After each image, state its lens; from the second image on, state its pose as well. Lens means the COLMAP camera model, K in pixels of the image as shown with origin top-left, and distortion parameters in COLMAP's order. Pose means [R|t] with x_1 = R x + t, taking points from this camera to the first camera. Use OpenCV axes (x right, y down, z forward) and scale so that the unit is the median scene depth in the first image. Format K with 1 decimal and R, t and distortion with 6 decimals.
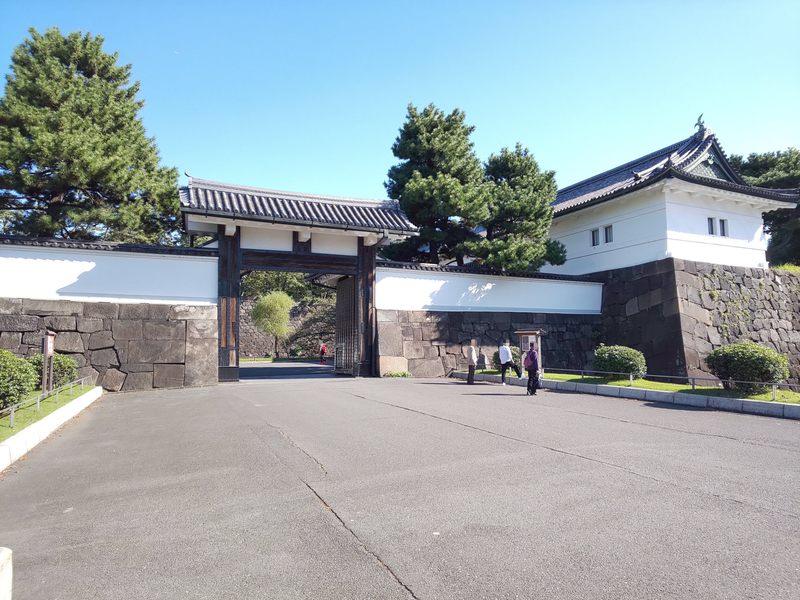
lens RADIAL K [[488.6, 0, 414.4], [0, 488.6, 300.7], [0, 0, 1]] dist [0.003845, 0.000885]
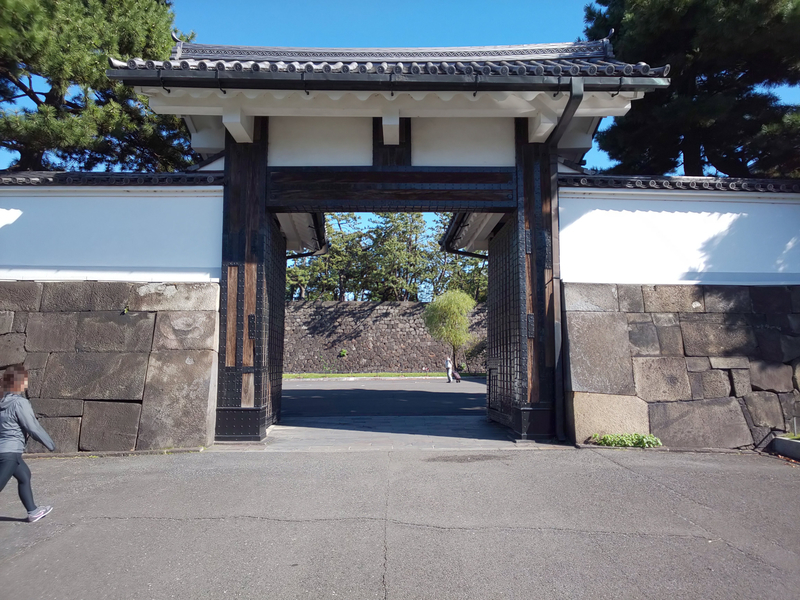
lens RADIAL K [[488.6, 0, 414.4], [0, 488.6, 300.7], [0, 0, 1]] dist [0.003845, 0.000885]
pose [[0.910719, -0.036004, -0.411455, -0.020129], [0.027507, 0.999269, -0.026558, 0.041482], [0.412111, 0.012869, 0.911043, 0.558402]]
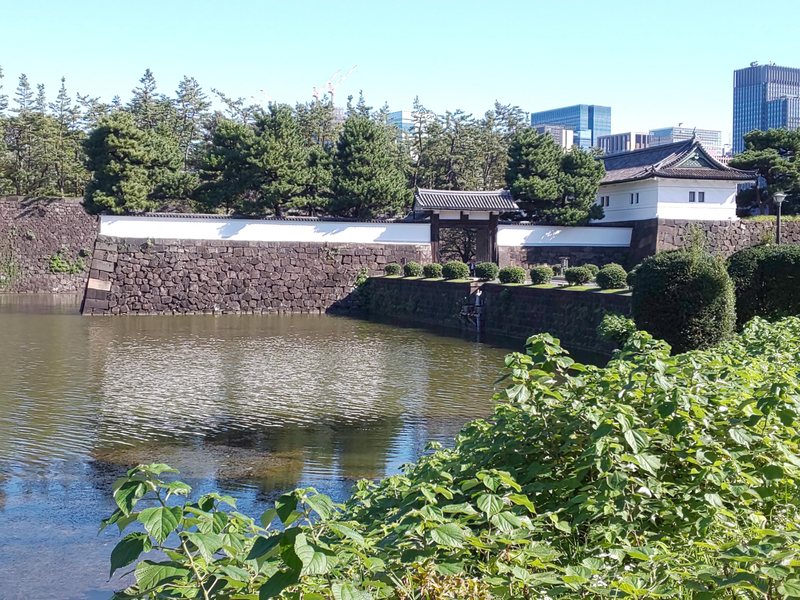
lens RADIAL K [[934.3, 0, 400.0], [0, 934.3, 300.0], [0, 0, 1]] dist [-0.016725, -0.009041]
pose [[0.986613, 0.023226, -0.161415, 0.161777], [-0.001404, 0.990978, 0.134014, -0.290156], [0.163071, -0.131993, 0.977745, -3.048509]]
